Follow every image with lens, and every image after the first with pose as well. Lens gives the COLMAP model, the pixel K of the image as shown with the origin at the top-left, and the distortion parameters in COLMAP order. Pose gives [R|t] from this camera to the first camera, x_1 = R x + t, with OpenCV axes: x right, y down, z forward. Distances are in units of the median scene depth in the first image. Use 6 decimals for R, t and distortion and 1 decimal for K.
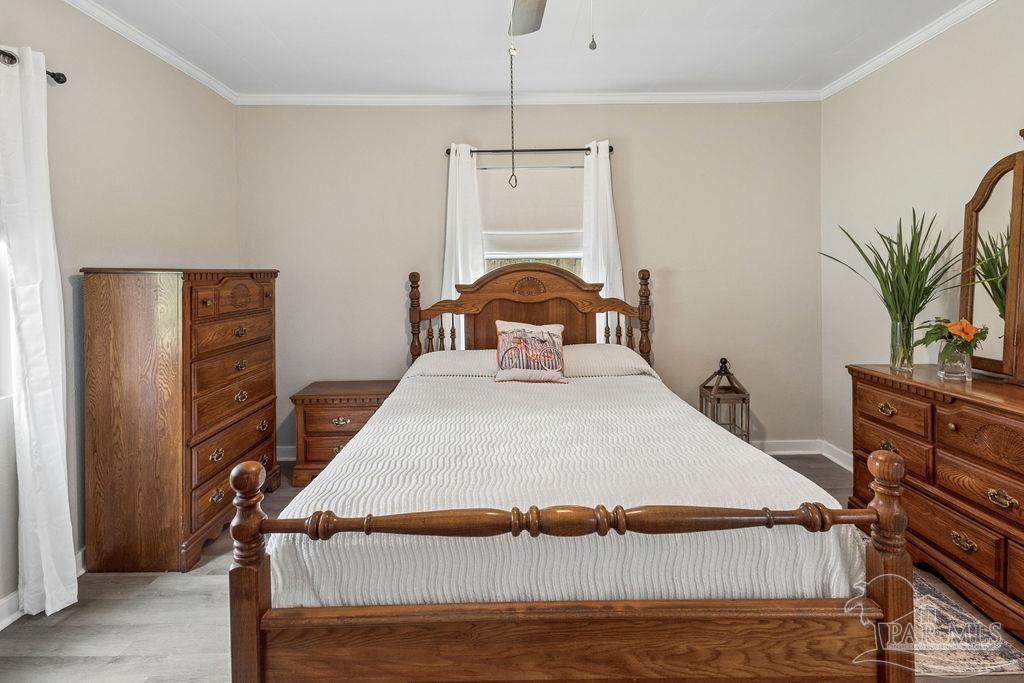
lens RADIAL K [[474.8, 0, 510.4], [0, 474.8, 293.6], [0, 0, 1]] dist [0.007541, -0.000464]
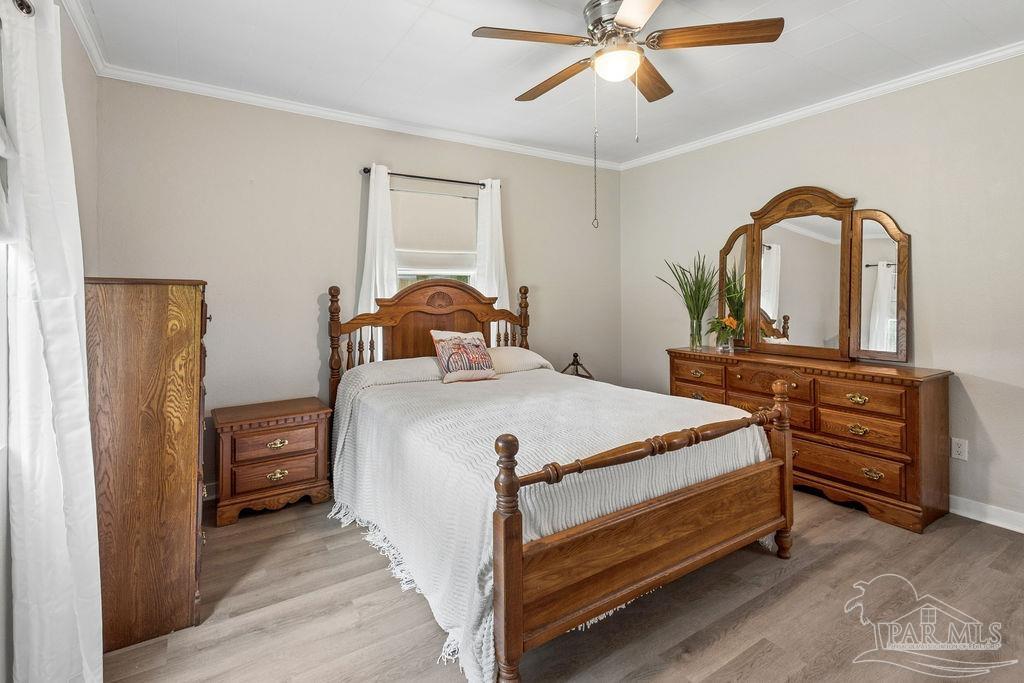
lens RADIAL K [[474.8, 0, 490.9], [0, 474.8, 302.8], [0, 0, 1]] dist [0.007541, -0.000464]
pose [[0.855890, -0.006635, 0.517116, -0.474482], [0.013769, 0.999856, -0.009961, 0.004971], [-0.516975, 0.015646, 0.855858, -0.028081]]
